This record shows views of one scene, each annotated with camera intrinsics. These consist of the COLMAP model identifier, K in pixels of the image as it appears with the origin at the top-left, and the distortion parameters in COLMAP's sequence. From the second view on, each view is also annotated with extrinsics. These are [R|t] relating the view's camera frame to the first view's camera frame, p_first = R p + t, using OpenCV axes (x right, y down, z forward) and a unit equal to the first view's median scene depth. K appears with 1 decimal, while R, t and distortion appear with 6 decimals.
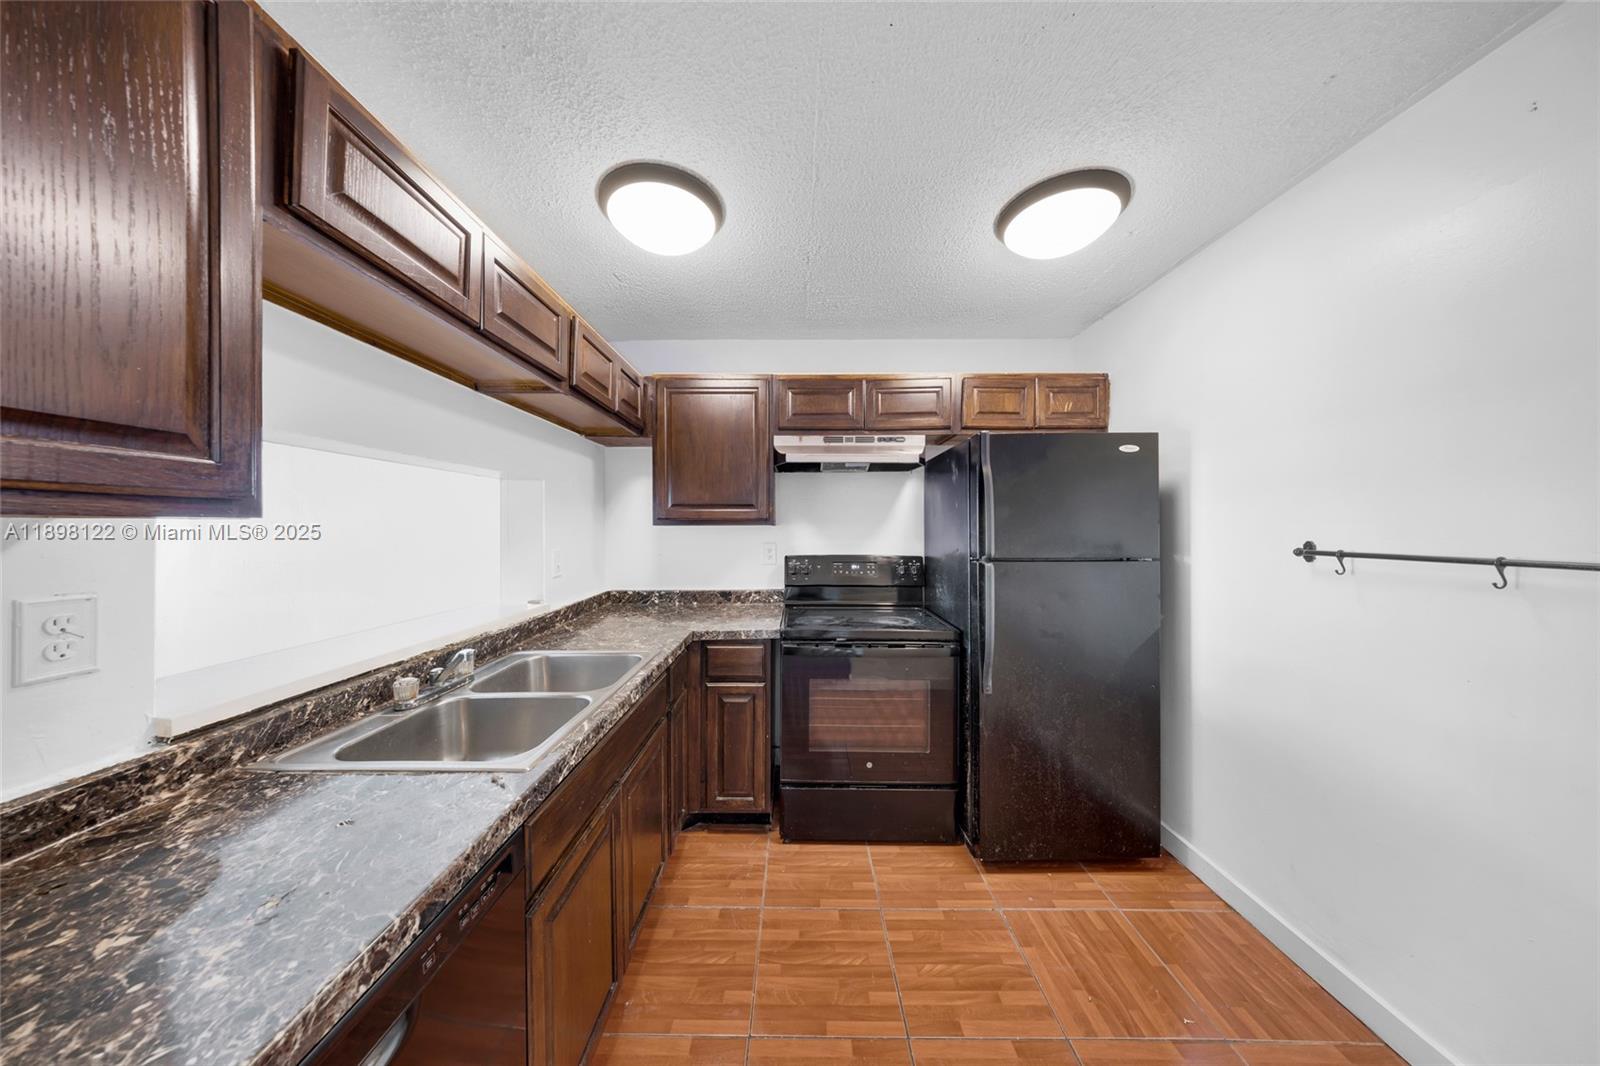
lens RADIAL K [[469.0, 0, 782.0], [0, 469.0, 526.7], [0, 0, 1]] dist [-0.000815, -0.000487]
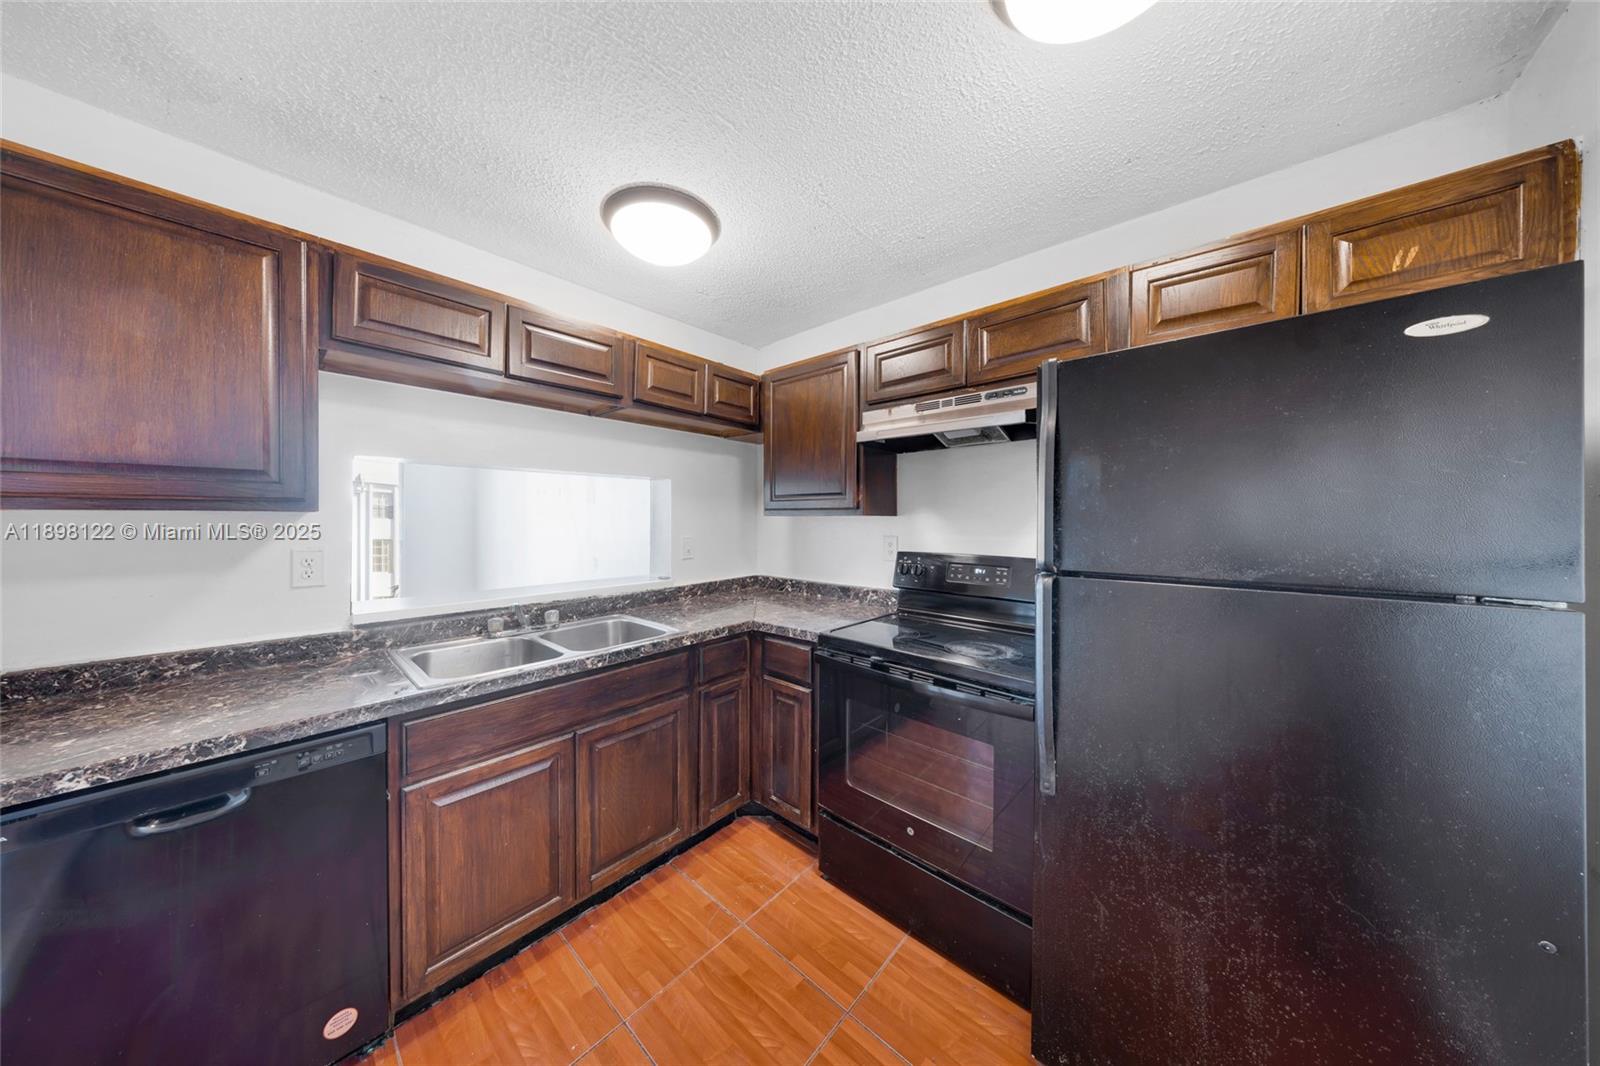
lens RADIAL K [[469.0, 0, 773.9], [0, 469.0, 517.4], [0, 0, 1]] dist [-0.000815, -0.000487]
pose [[0.751750, 0.002282, -0.659445, 0.523784], [-0.001404, 0.999997, 0.001860, -0.000130], [0.659447, -0.000472, 0.751751, 0.285317]]
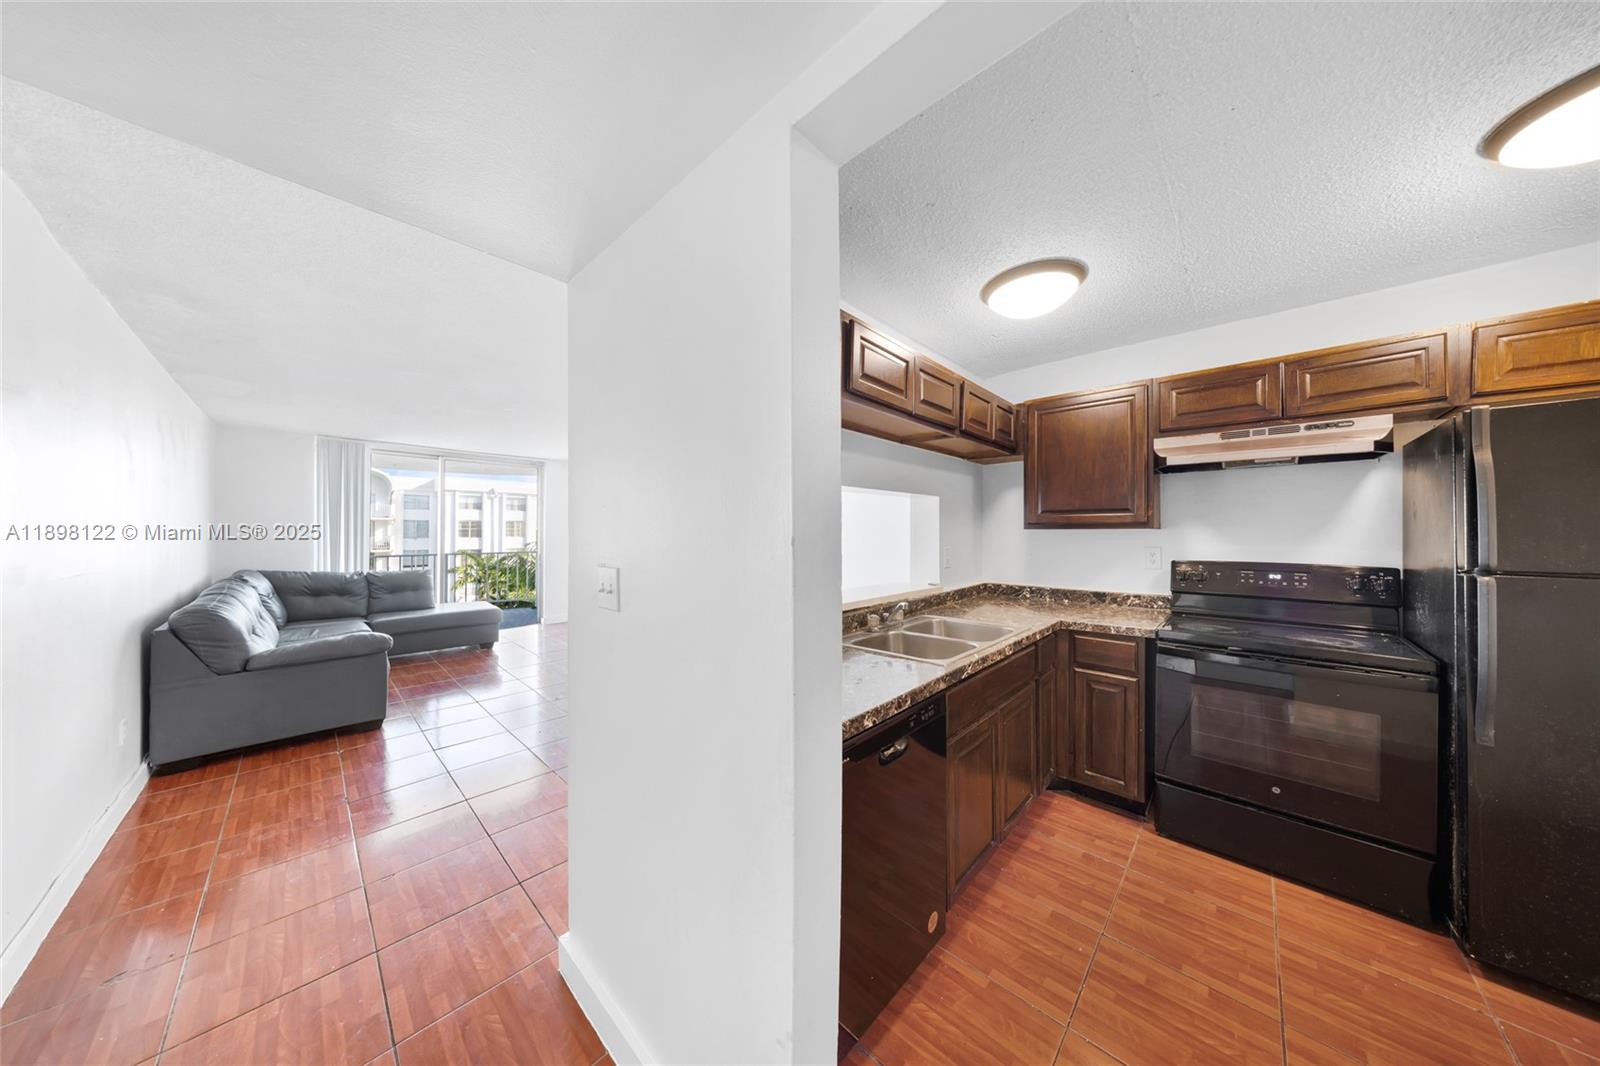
lens RADIAL K [[469.0, 0, 794.1], [0, 469.0, 530.7], [0, 0, 1]] dist [-0.000815, -0.000487]
pose [[0.743380, 0.000017, -0.668869, 0.097807], [0.000088, 1.000000, 0.000124, 0.001535], [0.668869, -0.000151, 0.743380, -0.311606]]
